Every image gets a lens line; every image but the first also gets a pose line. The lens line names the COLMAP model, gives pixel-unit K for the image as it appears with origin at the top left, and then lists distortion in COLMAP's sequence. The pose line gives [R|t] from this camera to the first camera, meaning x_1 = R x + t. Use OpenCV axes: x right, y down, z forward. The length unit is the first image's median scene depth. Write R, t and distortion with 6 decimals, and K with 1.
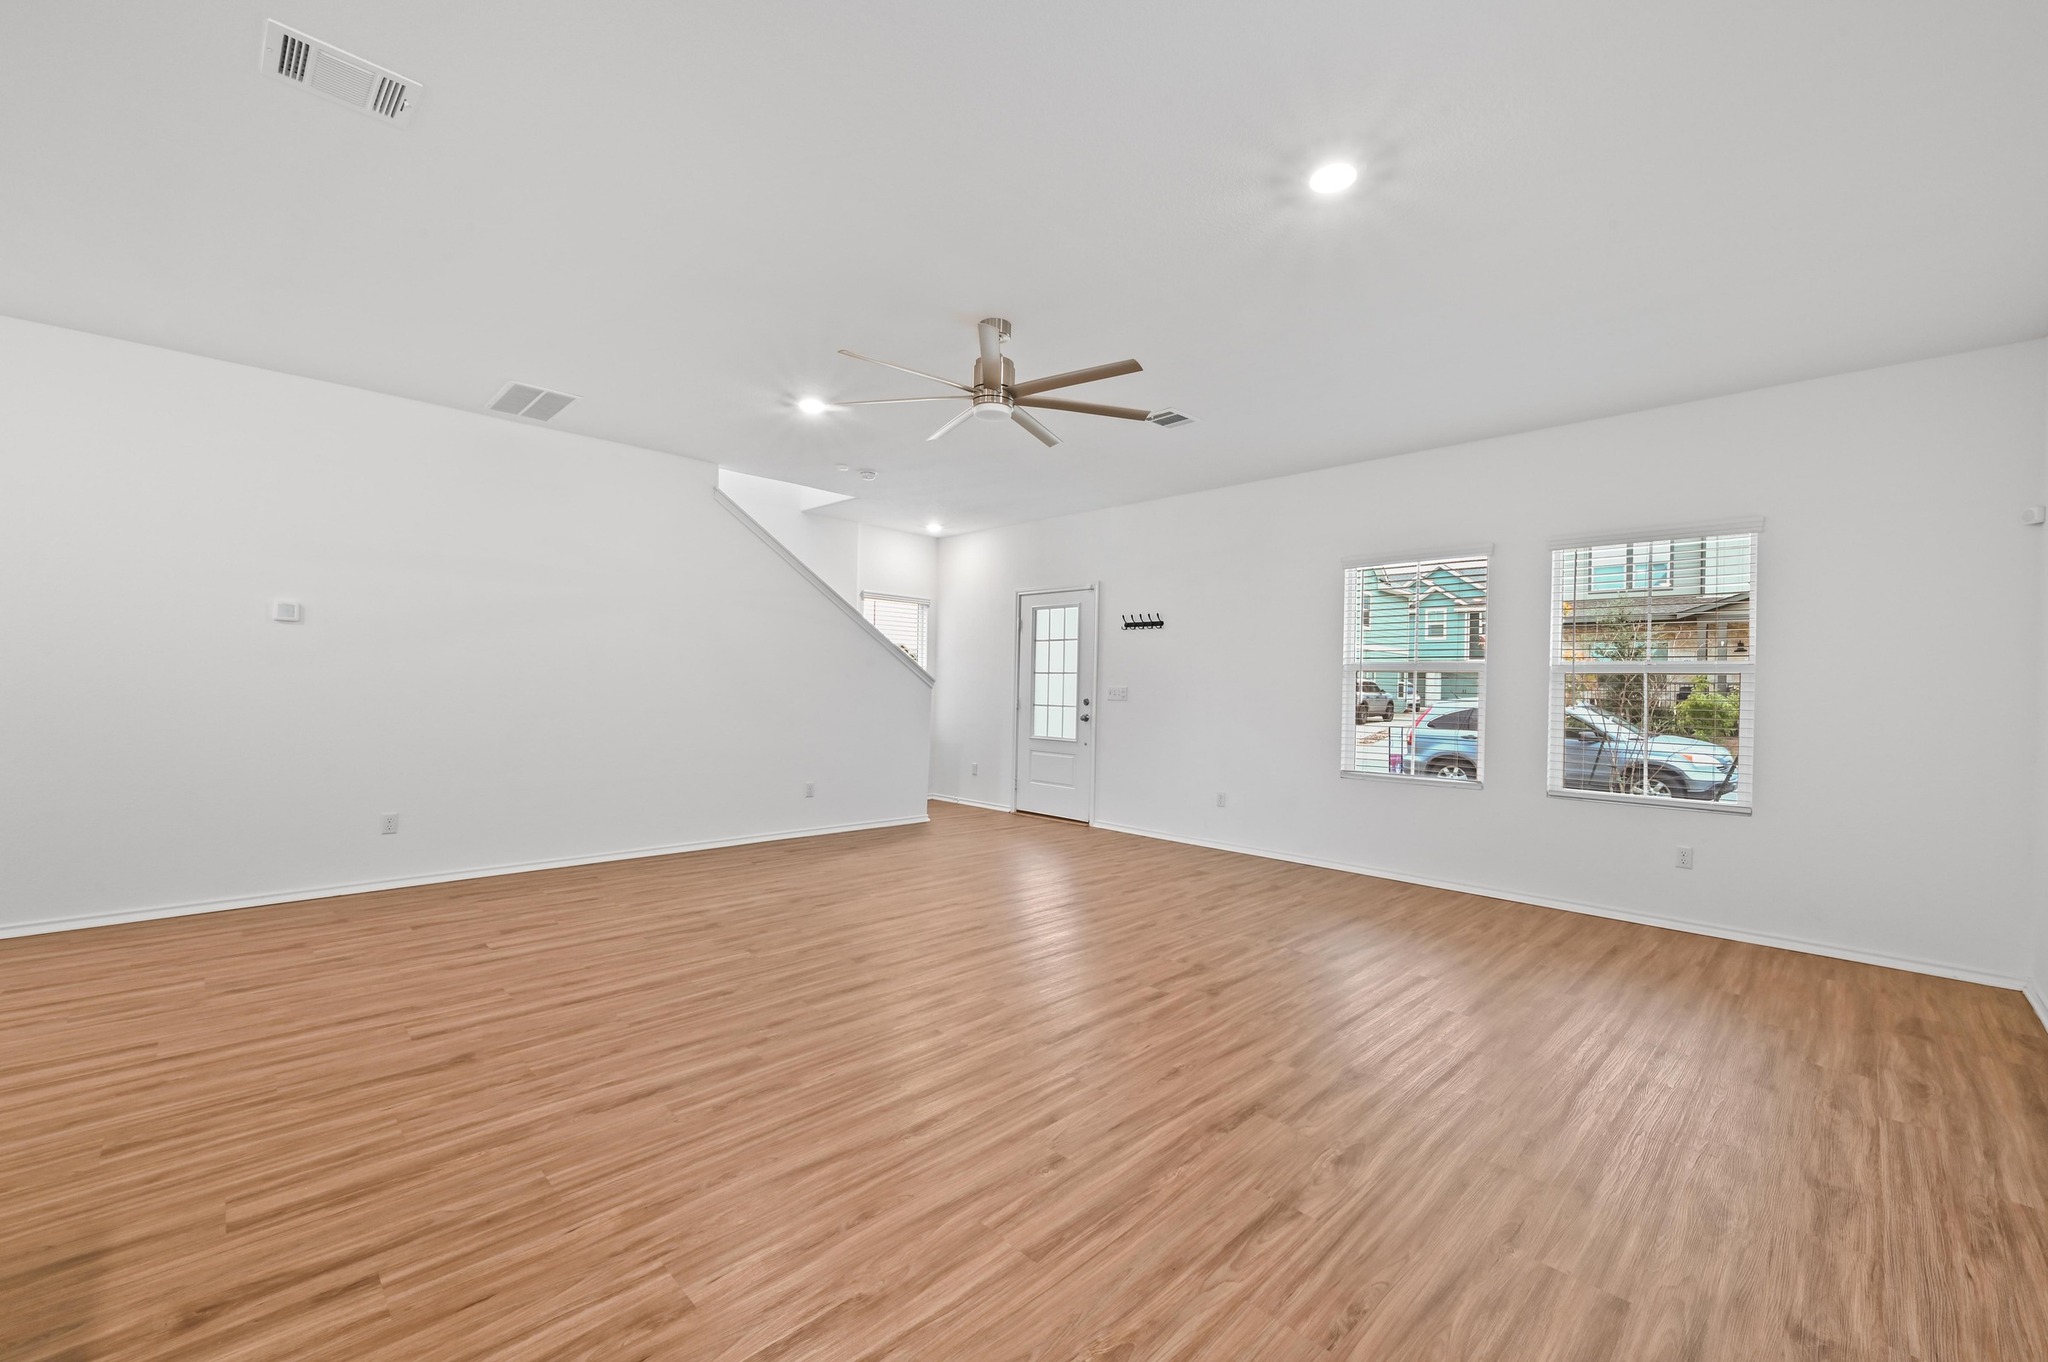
lens RADIAL K [[828.3, 0, 1024.0], [0, 828.3, 681.0], [0, 0, 1]] dist [-0.002335, -0.000227]
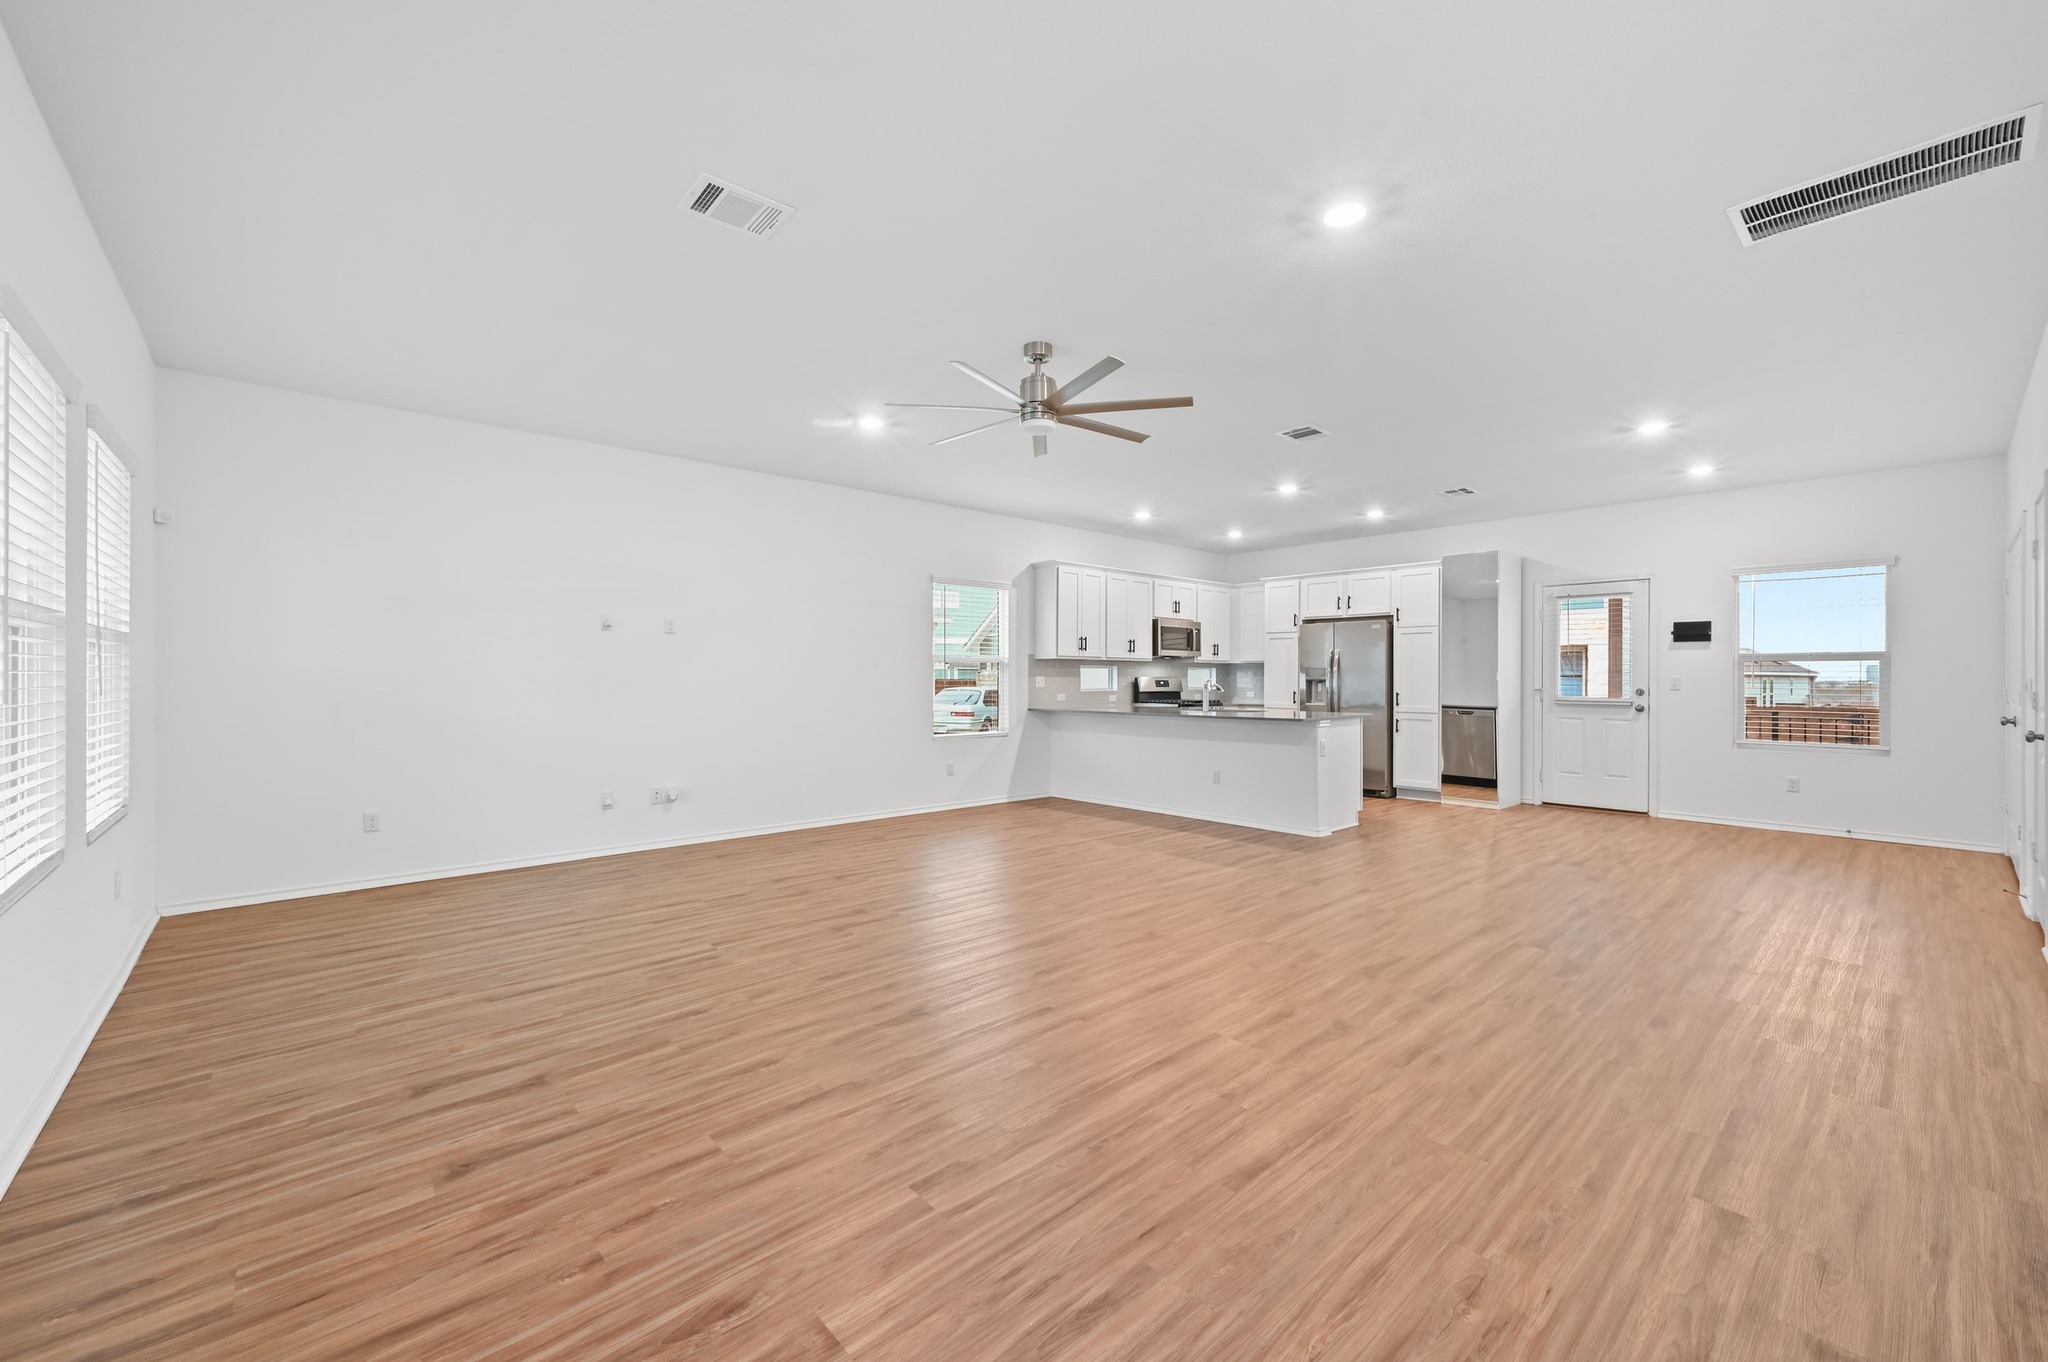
lens RADIAL K [[810.4, 0, 1028.2], [0, 810.4, 678.0], [0, 0, 1]] dist [-0.000440, 0.000067]
pose [[-0.998752, -0.020922, 0.045359, -0.072479], [-0.021092, 0.999772, -0.003269, 0.009983], [-0.045280, -0.004221, -0.998965, 1.885787]]
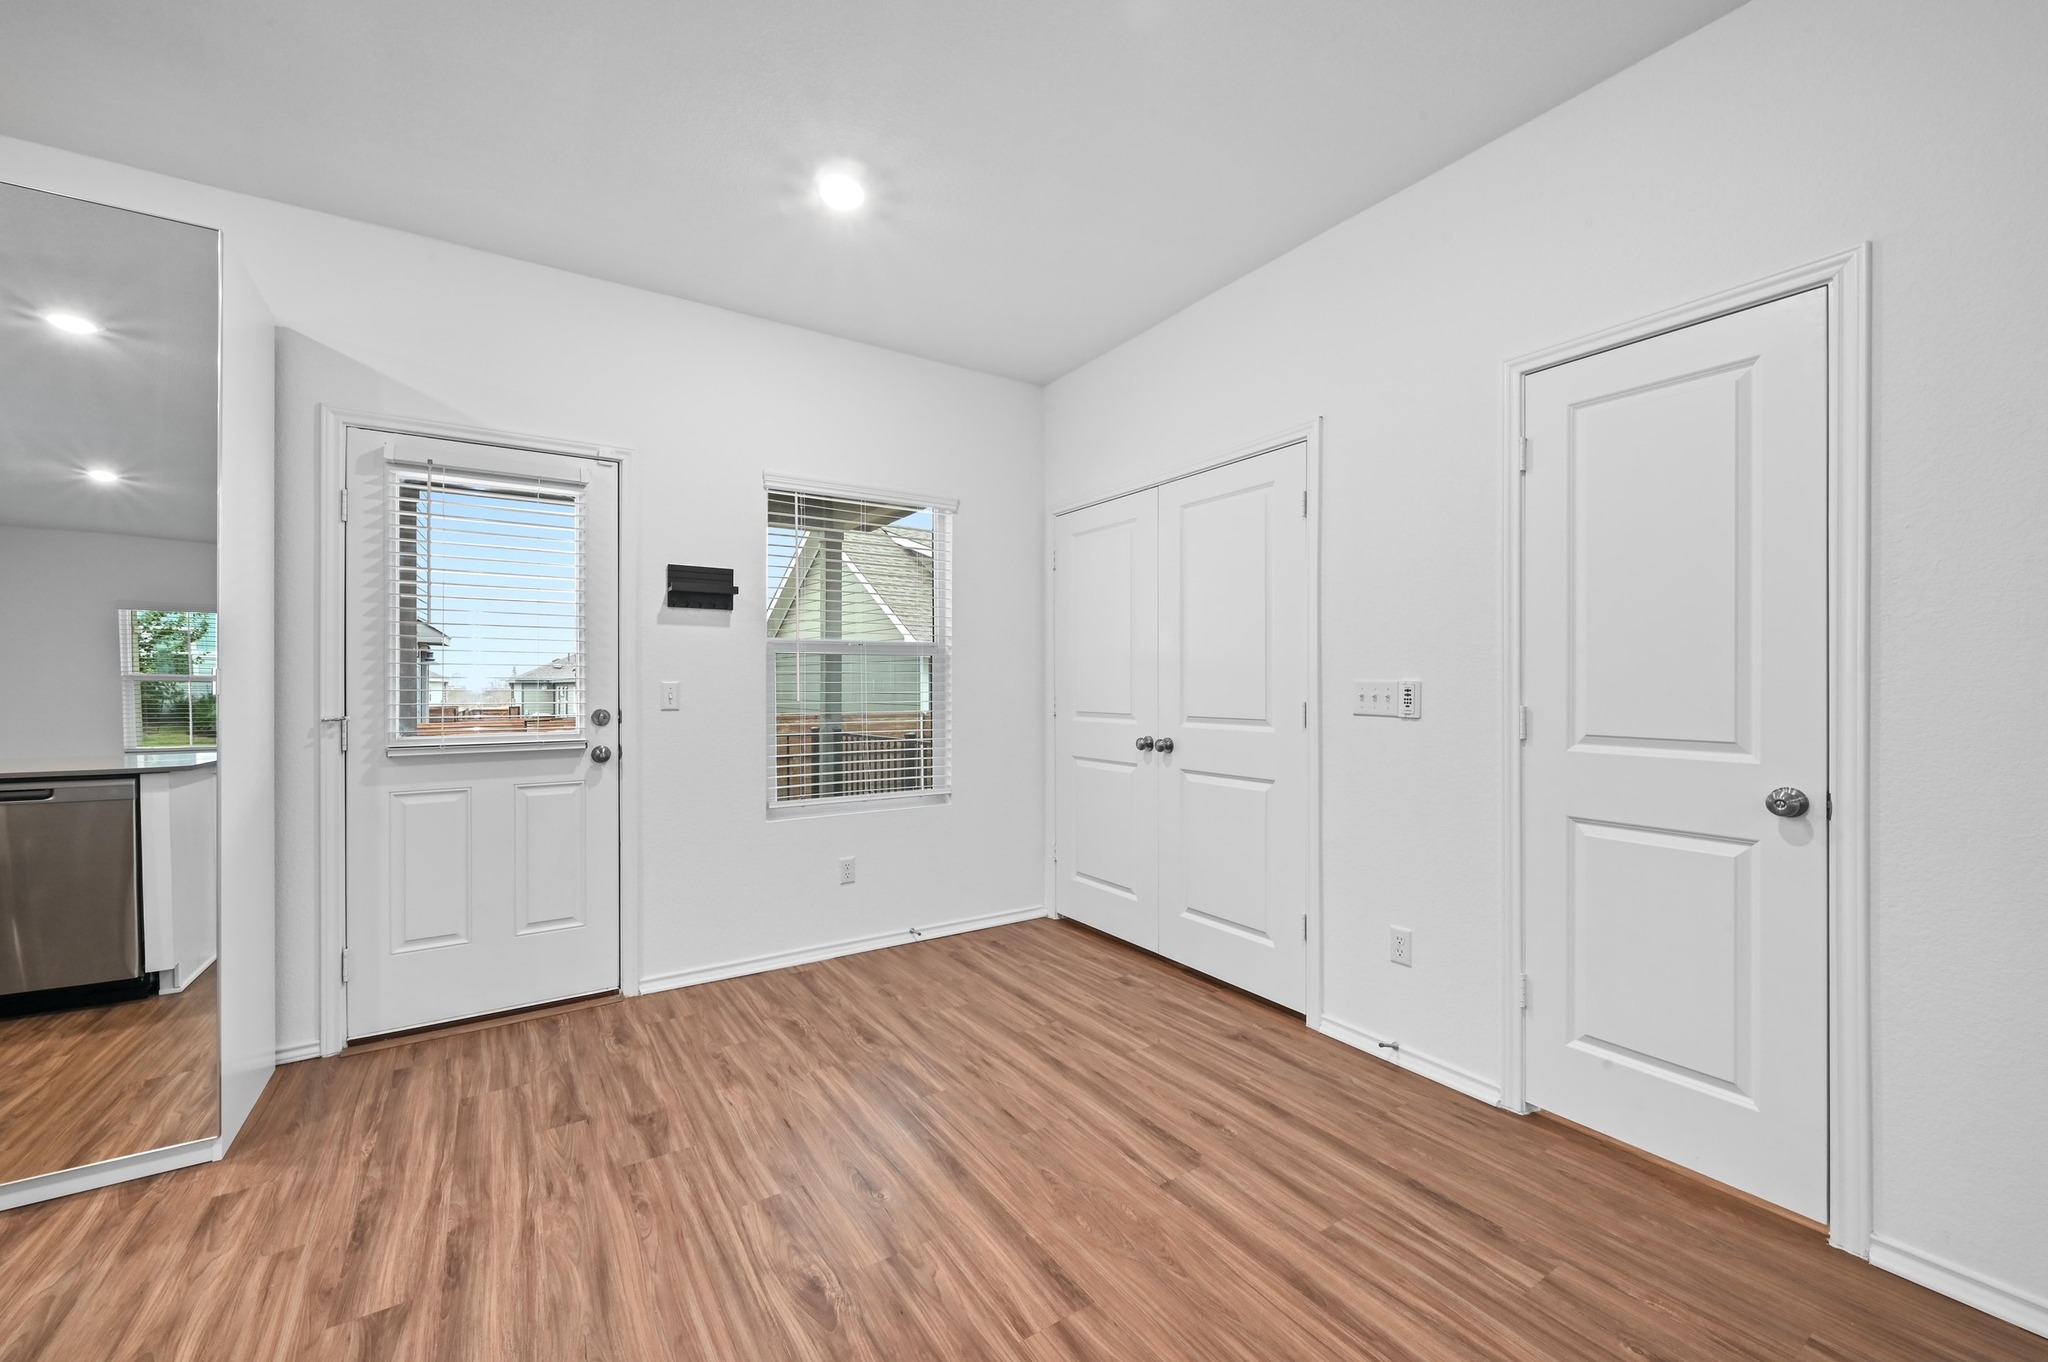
lens RADIAL K [[810.4, 0, 1028.2], [0, 810.4, 678.0], [0, 0, 1]] dist [-0.000440, 0.000067]
pose [[-0.192274, -0.021443, -0.981107, -0.666237], [0.005654, 0.999720, -0.022958, -0.011378], [0.981325, -0.009962, -0.192099, 0.564624]]
